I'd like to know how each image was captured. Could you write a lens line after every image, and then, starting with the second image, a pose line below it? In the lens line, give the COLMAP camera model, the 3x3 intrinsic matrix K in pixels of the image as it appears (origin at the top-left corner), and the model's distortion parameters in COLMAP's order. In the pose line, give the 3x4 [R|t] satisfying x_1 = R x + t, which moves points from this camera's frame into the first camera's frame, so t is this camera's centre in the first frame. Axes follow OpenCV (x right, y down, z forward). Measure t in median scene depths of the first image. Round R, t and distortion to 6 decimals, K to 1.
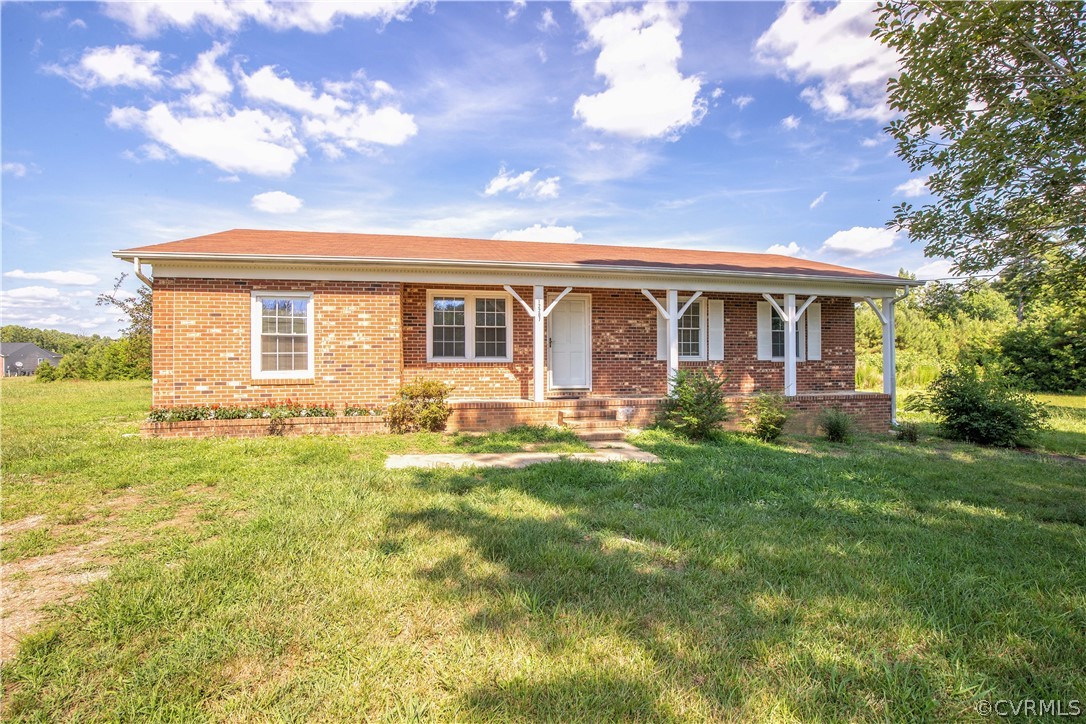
lens RADIAL K [[500.5, 0, 539.6], [0, 500.5, 363.8], [0, 0, 1]] dist [-0.030920, 0.000204]
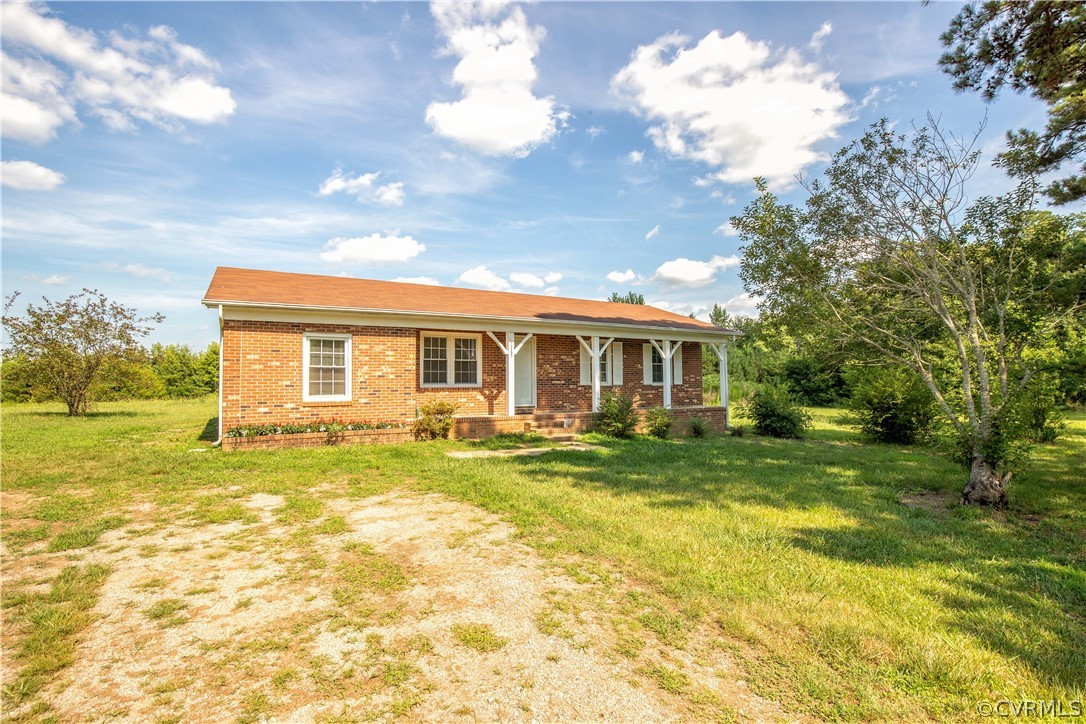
lens RADIAL K [[526.3, 0, 541.4], [0, 526.3, 379.0], [0, 0, 1]] dist [-0.014706, 0.032035]
pose [[0.950267, 0.001171, 0.311435, -0.334102], [0.001766, 0.999957, -0.009148, -0.011429], [-0.311432, 0.009244, 0.950223, -0.364722]]
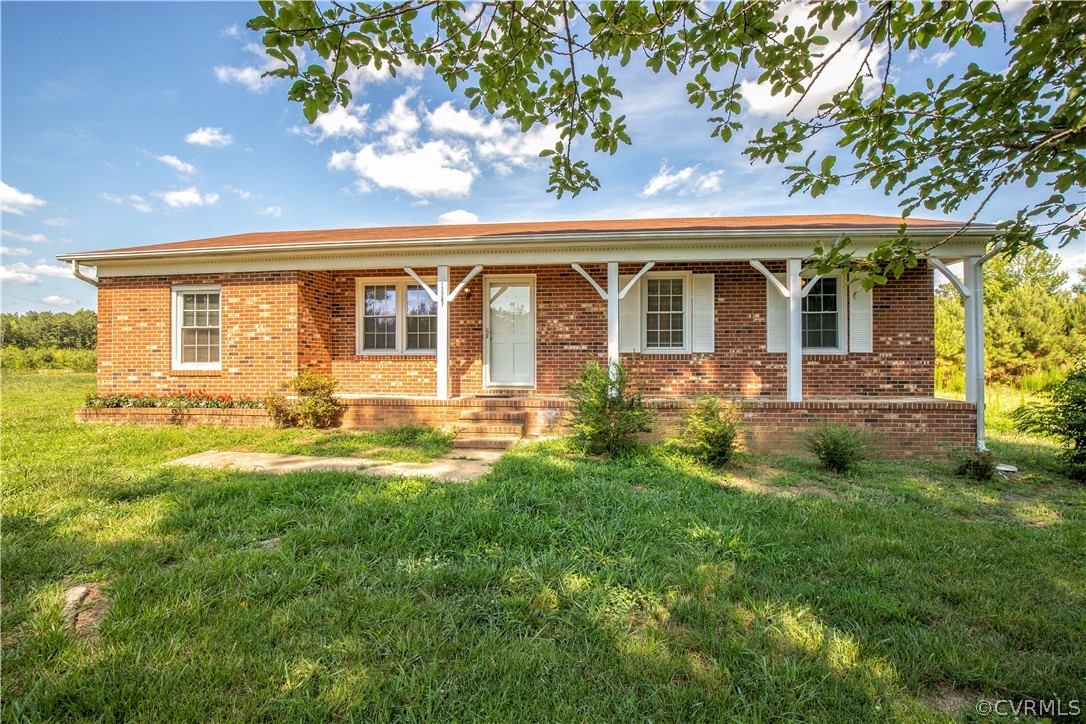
lens RADIAL K [[489.3, 0, 543.0], [0, 489.3, 362.0], [0, 0, 1]] dist [-0.031478, 0.000023]
pose [[0.948157, 0.002221, -0.317793, 0.386342], [-0.003271, 0.999991, -0.002768, 0.010877], [0.317784, 0.003664, 0.948156, 0.226378]]
